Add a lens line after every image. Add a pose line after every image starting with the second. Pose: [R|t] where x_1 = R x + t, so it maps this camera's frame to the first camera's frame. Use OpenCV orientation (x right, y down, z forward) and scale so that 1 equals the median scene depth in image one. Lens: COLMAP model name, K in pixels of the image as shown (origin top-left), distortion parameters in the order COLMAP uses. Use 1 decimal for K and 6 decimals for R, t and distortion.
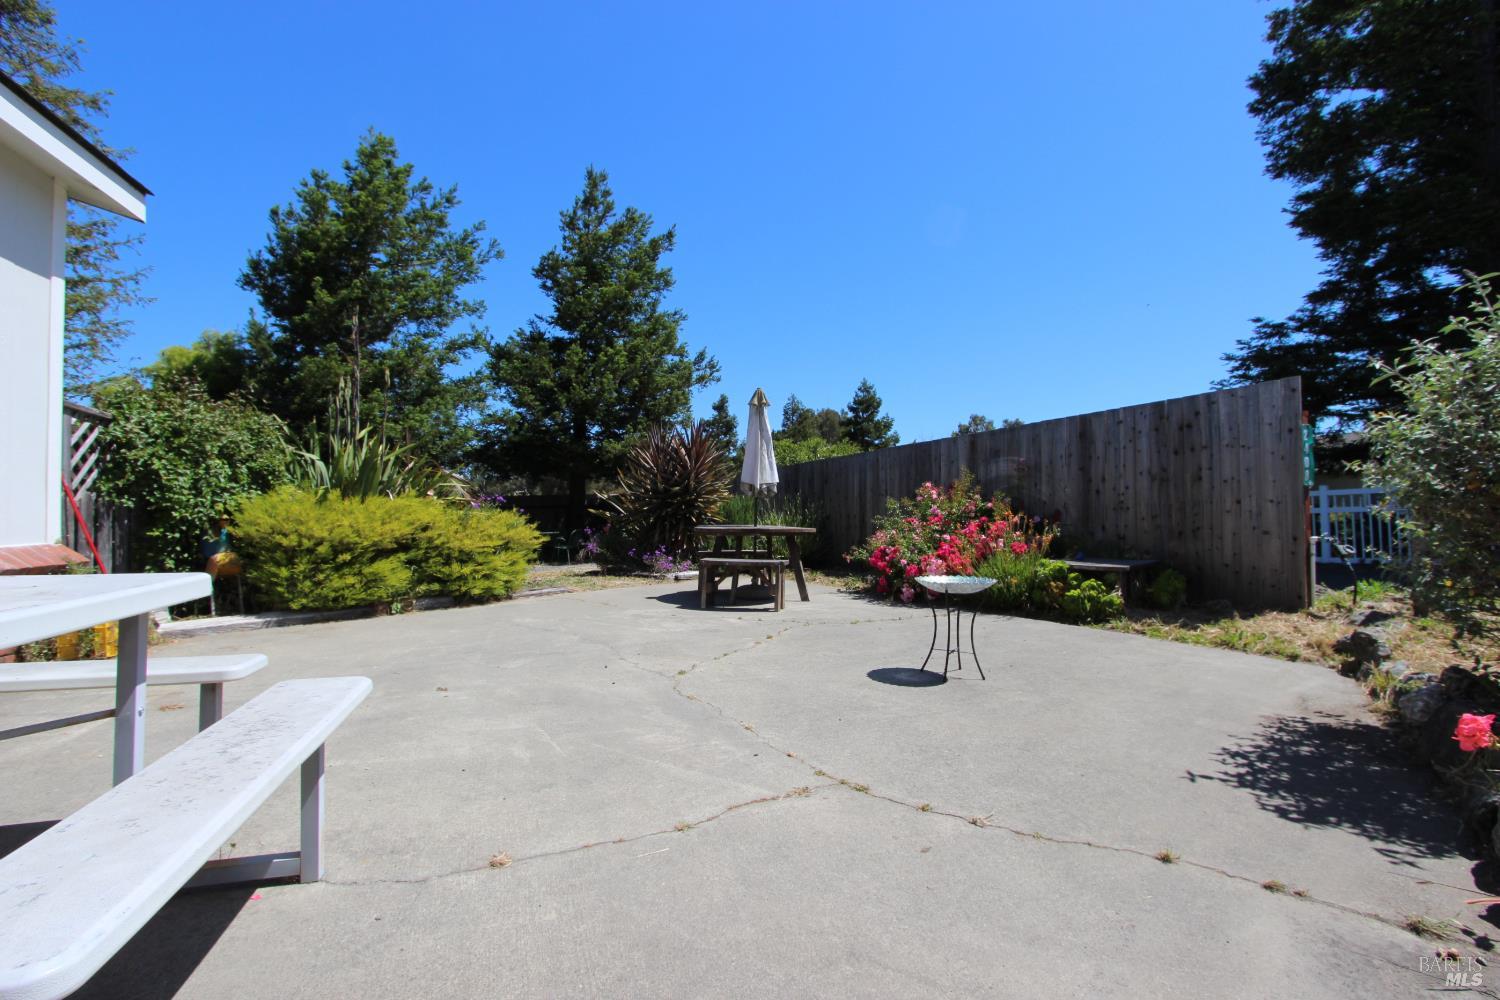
lens RADIAL K [[684.1, 0, 750.0], [0, 684.1, 500.0], [0, 0, 1]] dist [-0.020254, 0.000957]
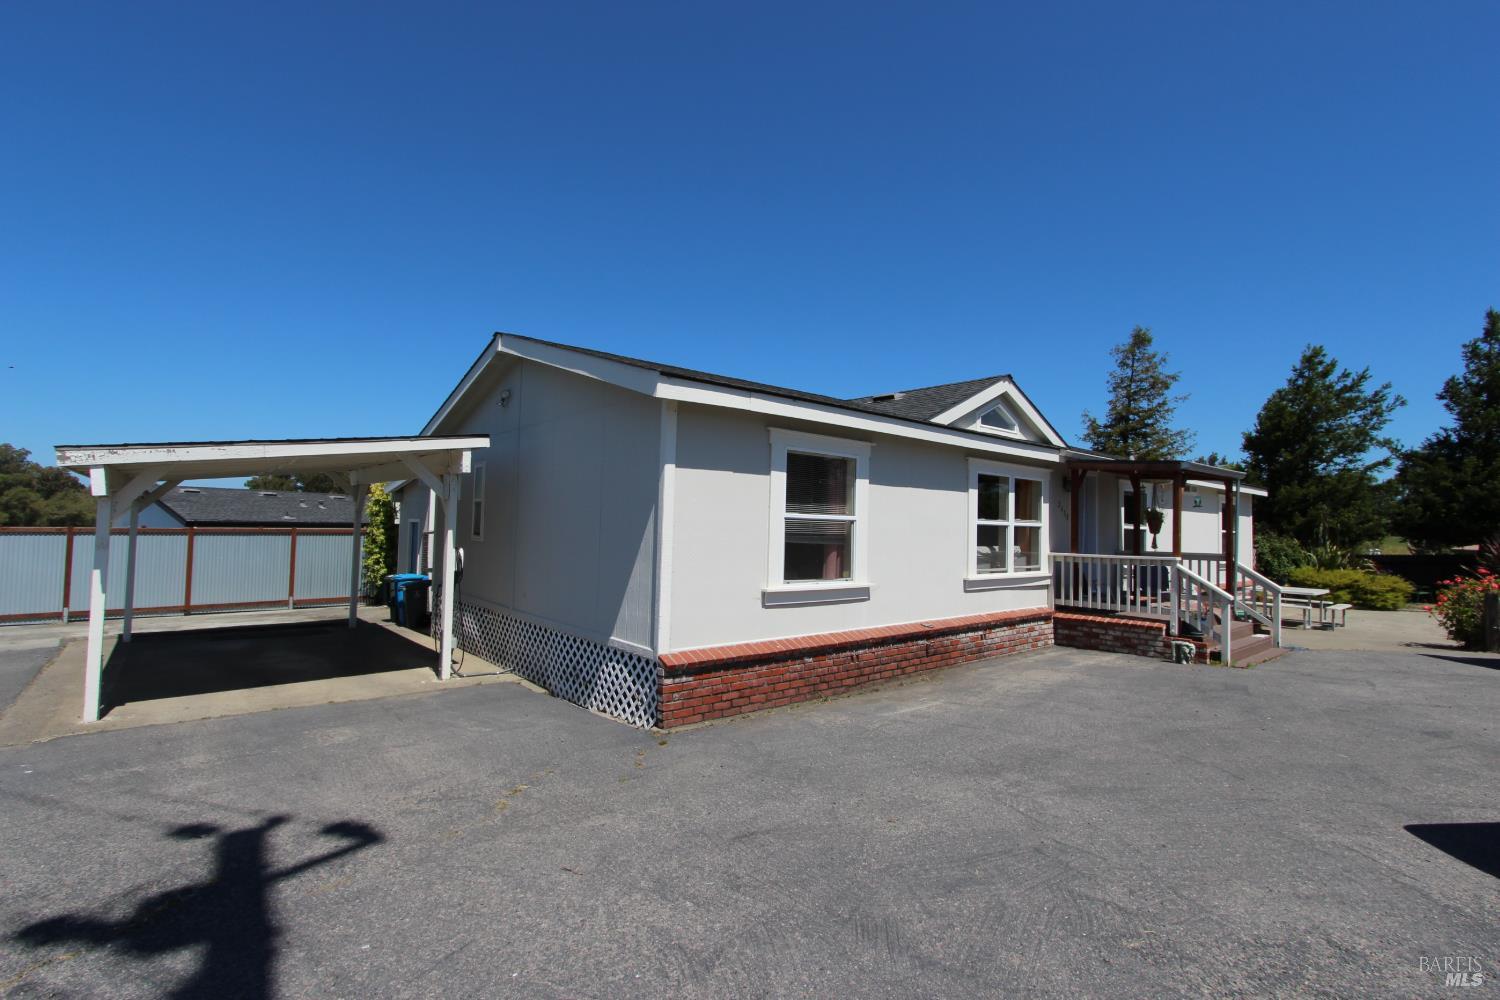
lens RADIAL K [[684.1, 0, 750.0], [0, 684.1, 500.0], [0, 0, 1]] dist [-0.020254, 0.000957]
pose [[0.394350, -0.030665, -0.918448, 1.124885], [-0.007660, 0.999299, -0.036654, -0.176054], [0.918928, 0.021490, 0.393839, -2.457945]]
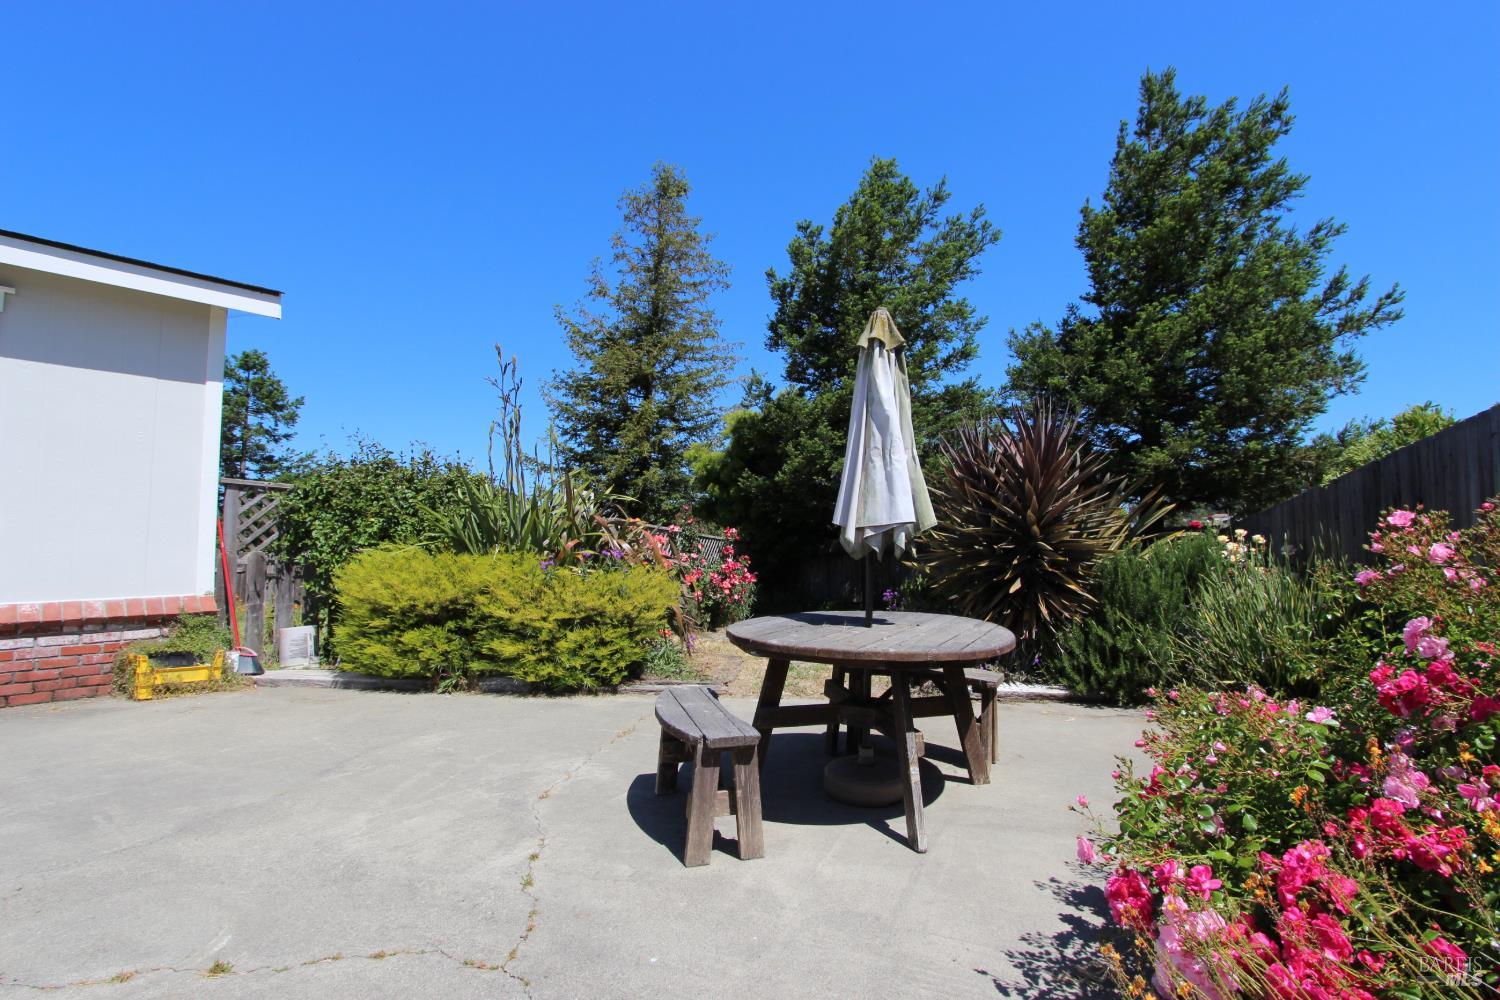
lens RADIAL K [[684.1, 0, 750.0], [0, 684.1, 500.0], [0, 0, 1]] dist [-0.020254, 0.000957]
pose [[0.534056, -0.048465, -0.844059, 0.377718], [0.014367, 0.998732, -0.048256, -0.023822], [0.845327, 0.013644, 0.534075, 0.795667]]
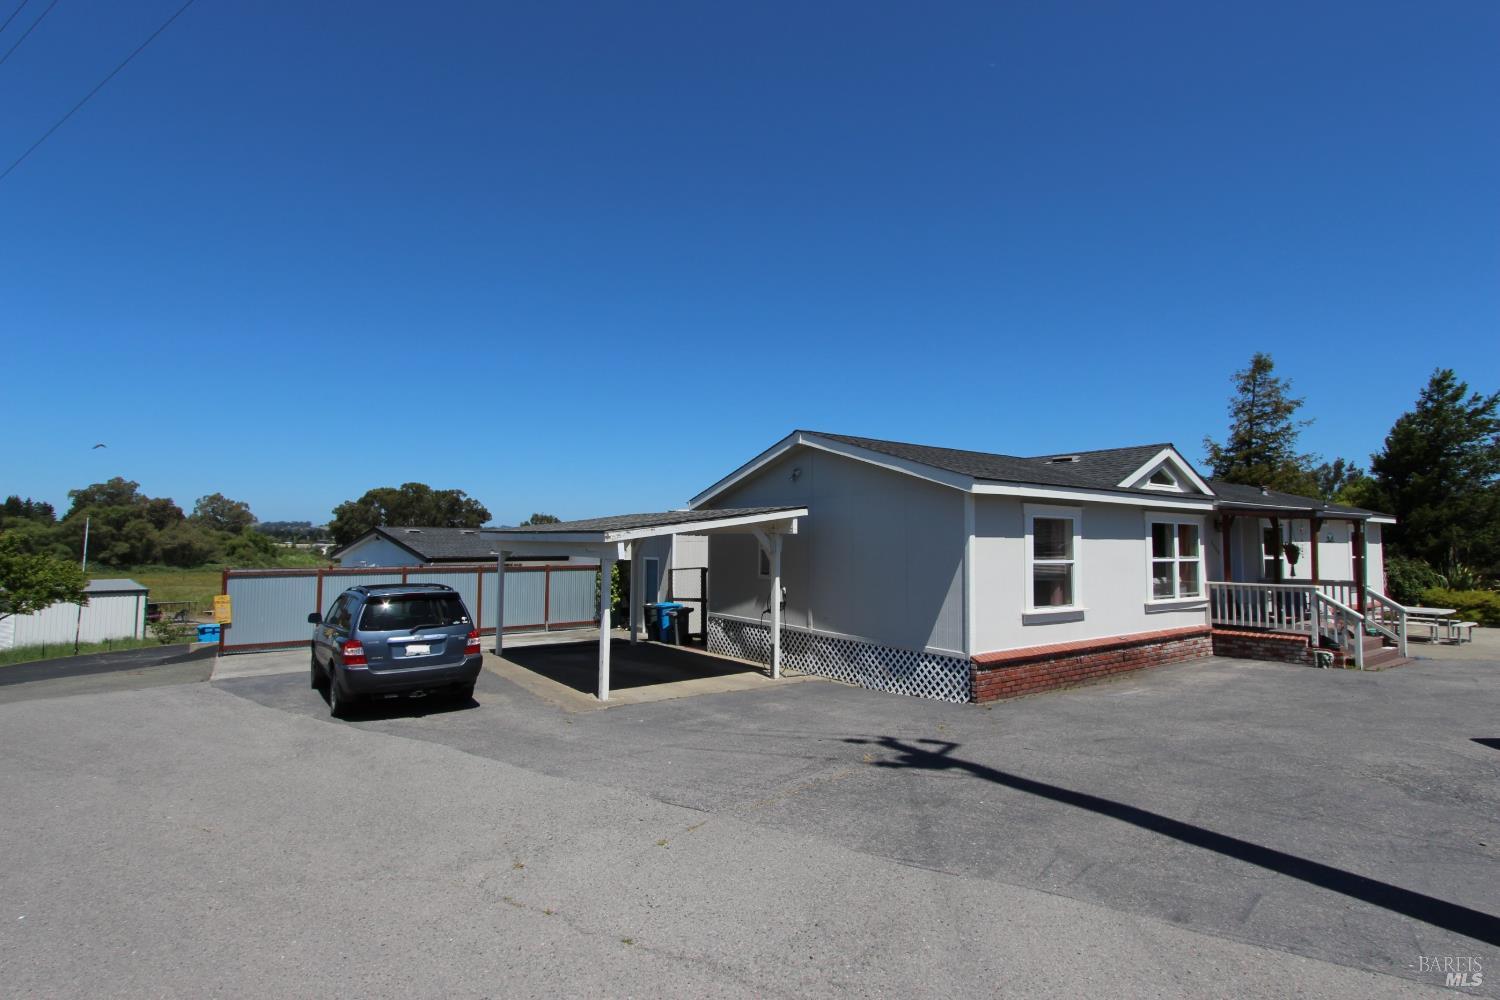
lens RADIAL K [[723.6, 0, 750.0], [0, 723.6, 500.0], [0, 0, 1]] dist [-0.014707, 0.000128]
pose [[0.309181, -0.058310, -0.949214, 1.581876], [0.006522, 0.998225, -0.059197, -0.247002], [0.950981, 0.012112, 0.309013, -3.183030]]
